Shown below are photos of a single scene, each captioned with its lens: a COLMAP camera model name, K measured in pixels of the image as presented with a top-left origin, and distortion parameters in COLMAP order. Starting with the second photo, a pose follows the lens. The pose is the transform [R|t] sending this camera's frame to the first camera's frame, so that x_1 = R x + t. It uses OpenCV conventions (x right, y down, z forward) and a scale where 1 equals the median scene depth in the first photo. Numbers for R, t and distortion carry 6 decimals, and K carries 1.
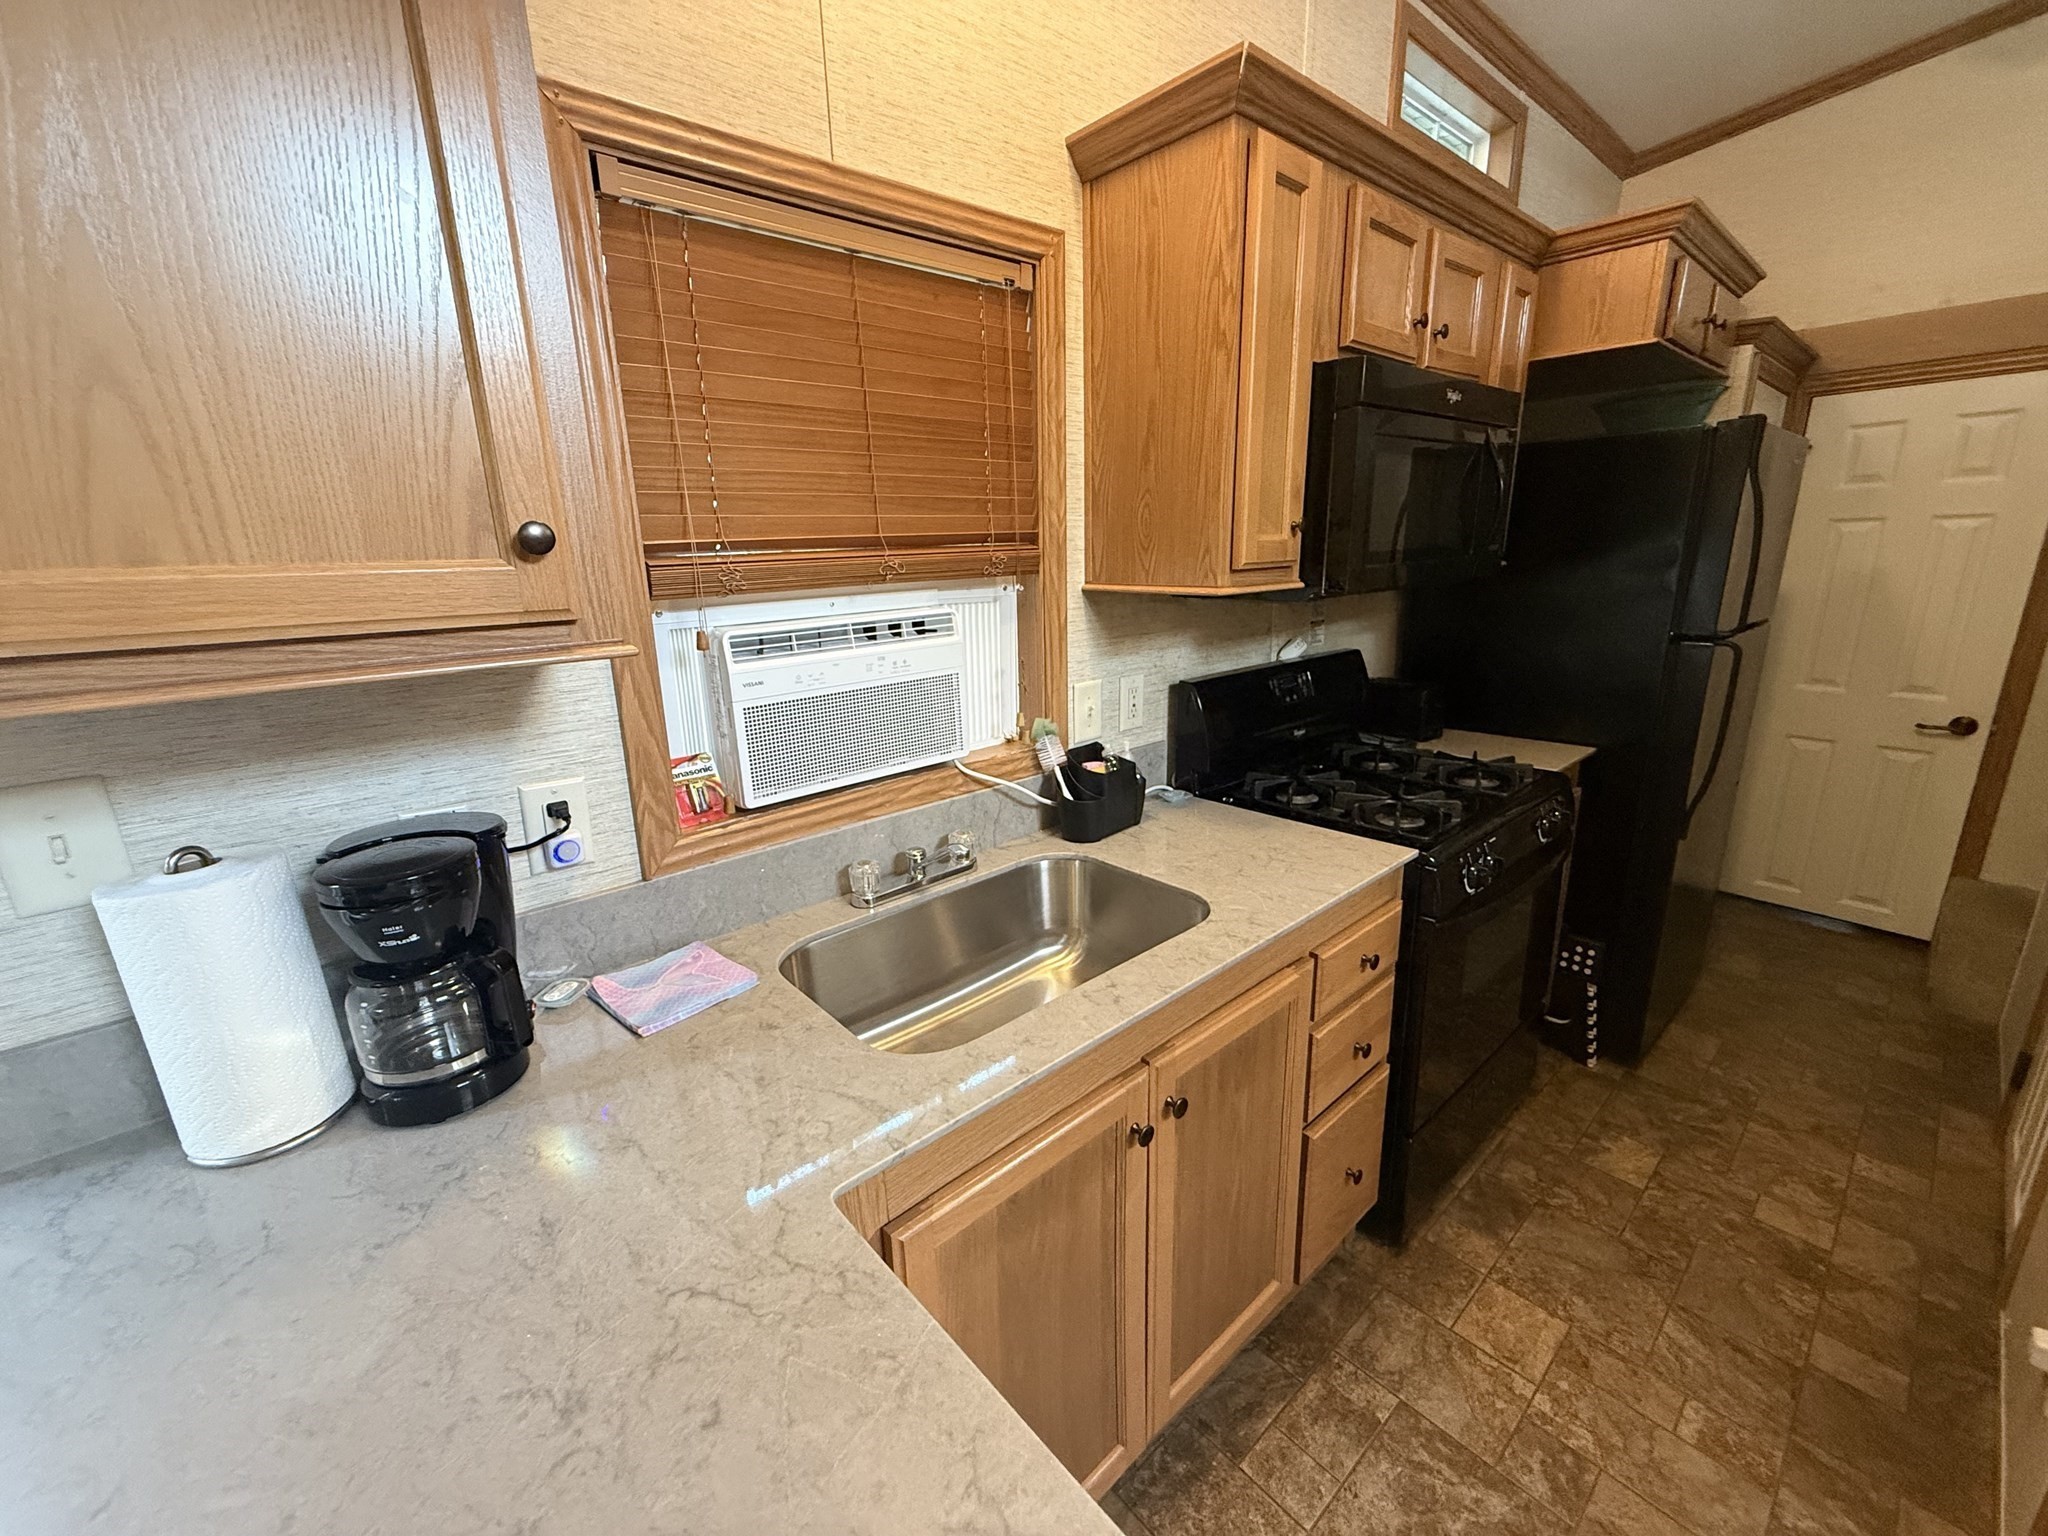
lens RADIAL K [[822.6, 0, 1022.5], [0, 822.6, 755.7], [0, 0, 1]] dist [0.005071, -0.001114]
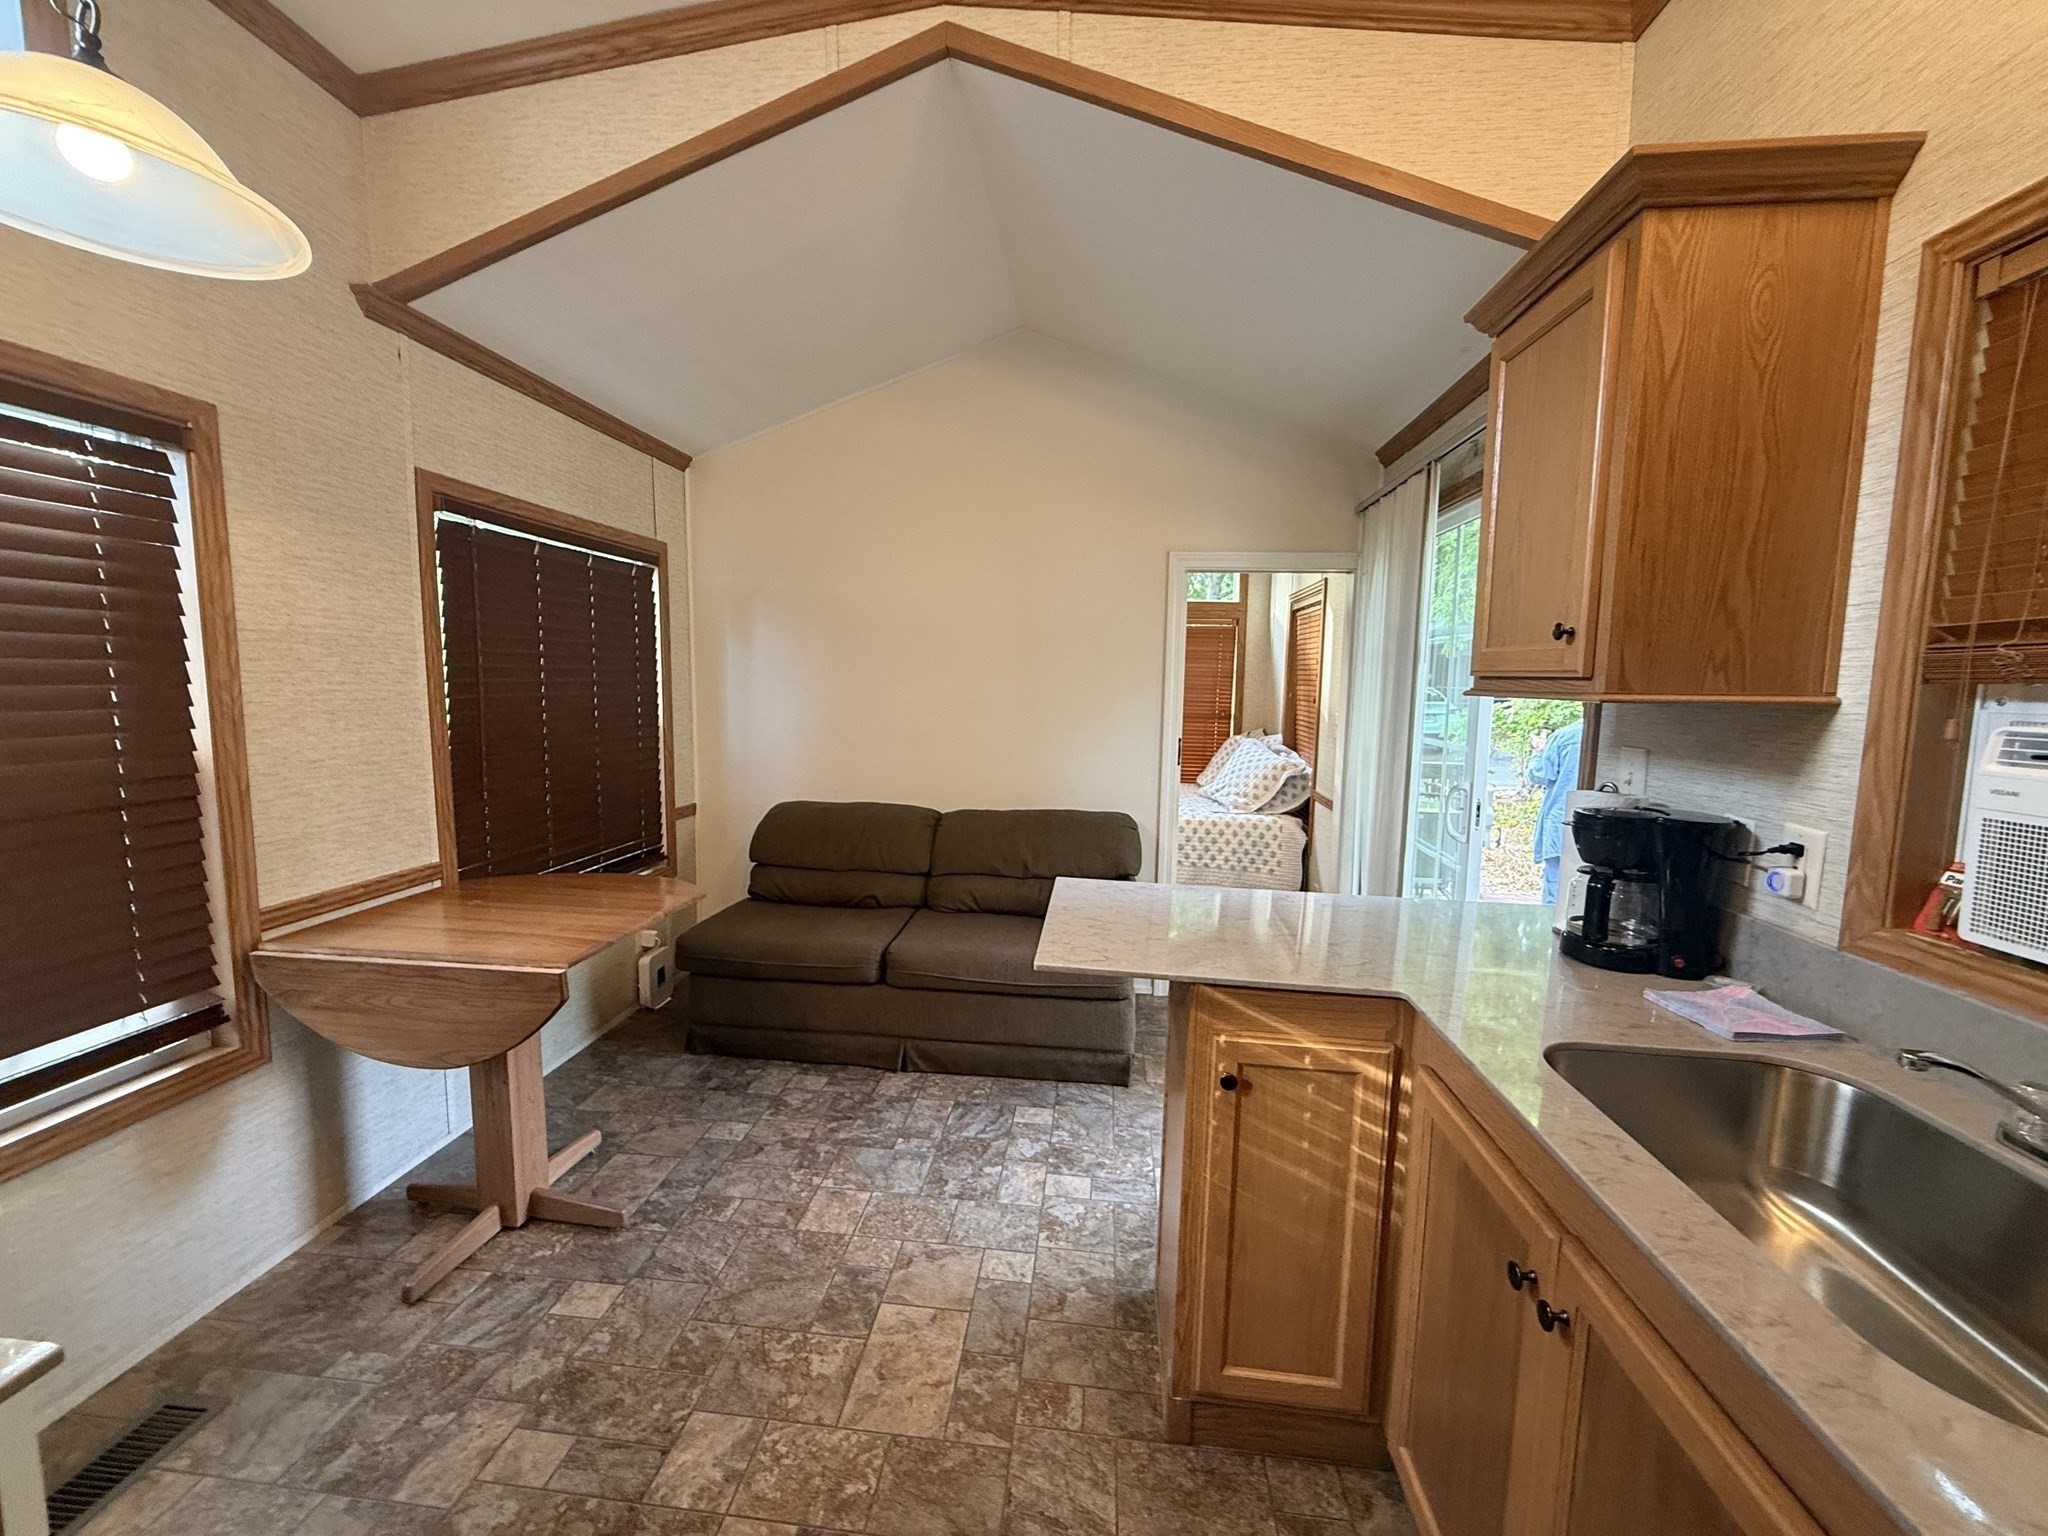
lens RADIAL K [[822.6, 0, 1022.5], [0, 822.6, 755.7], [0, 0, 1]] dist [0.005071, -0.001114]
pose [[-0.735417, 0.051291, -0.675671, 0.980541], [-0.204389, 0.933899, 0.293355, -0.168493], [0.646055, 0.353838, -0.676322, 0.977405]]
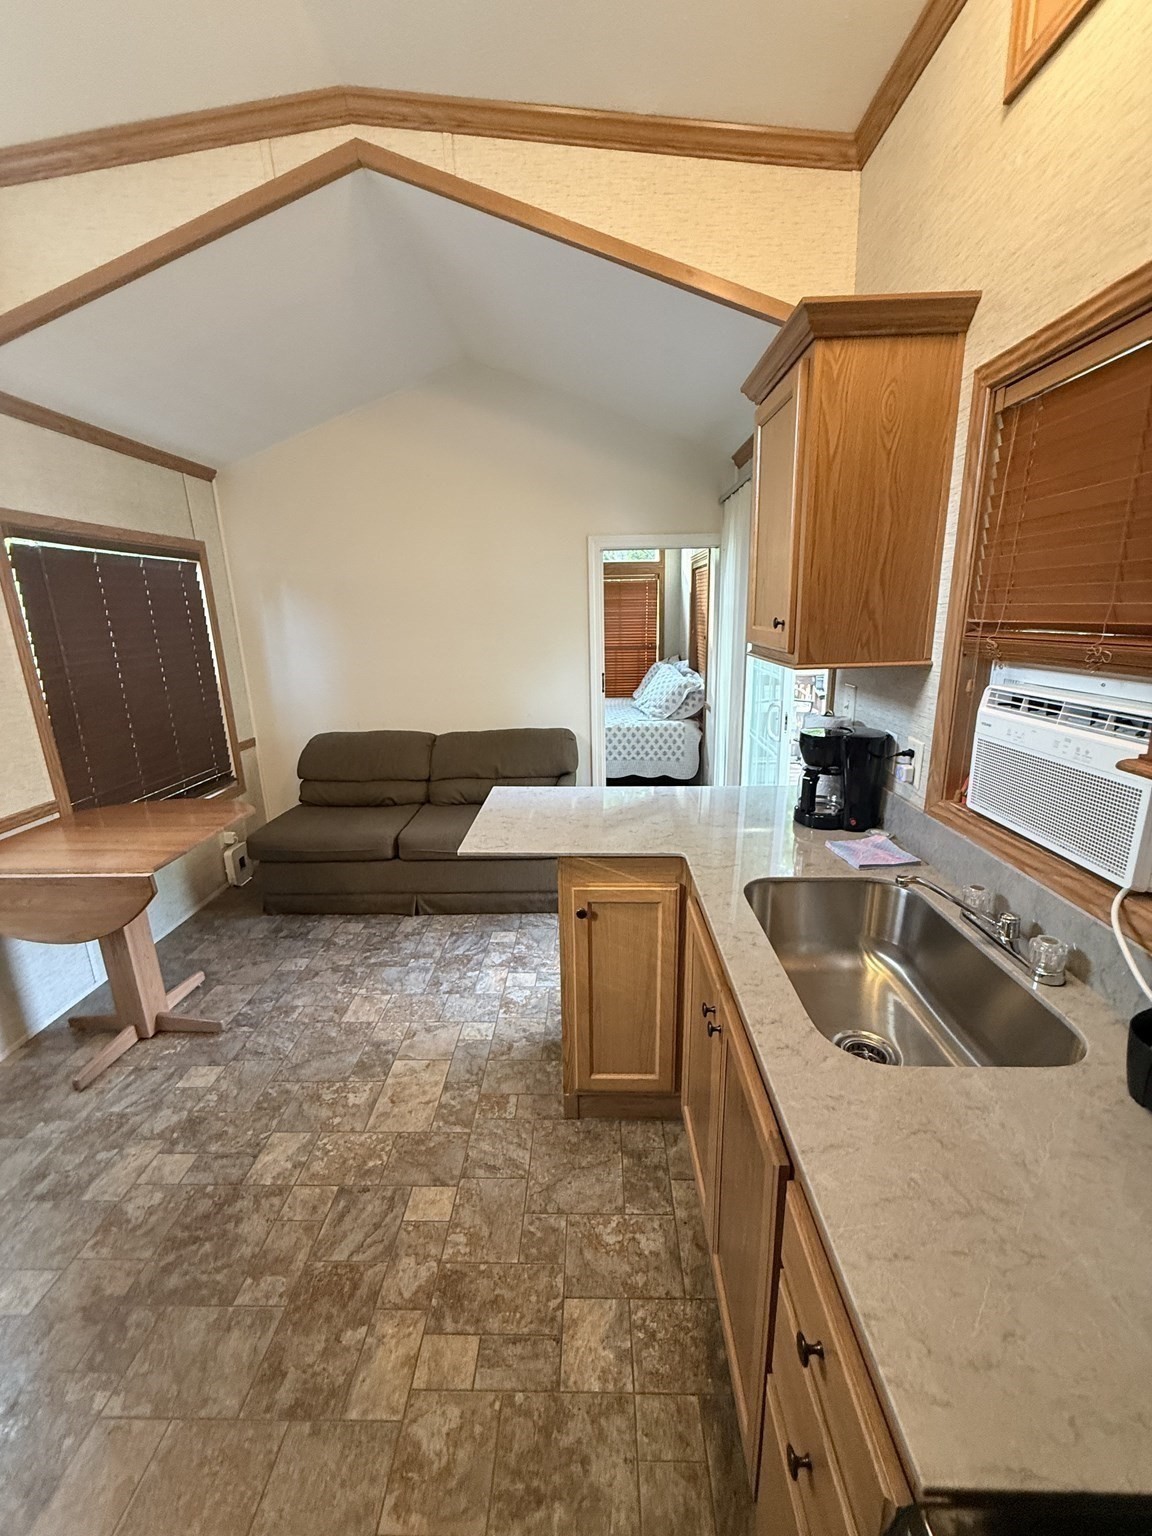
lens RADIAL K [[617.0, 0, 580.0], [0, 617.0, 758.2], [0, 0, 1]] dist [0.005071, -0.001114]
pose [[-0.674771, 0.189458, -0.713295, 0.948419], [-0.180876, 0.894561, 0.408711, -0.355849], [0.715520, 0.404804, -0.569355, 1.203491]]
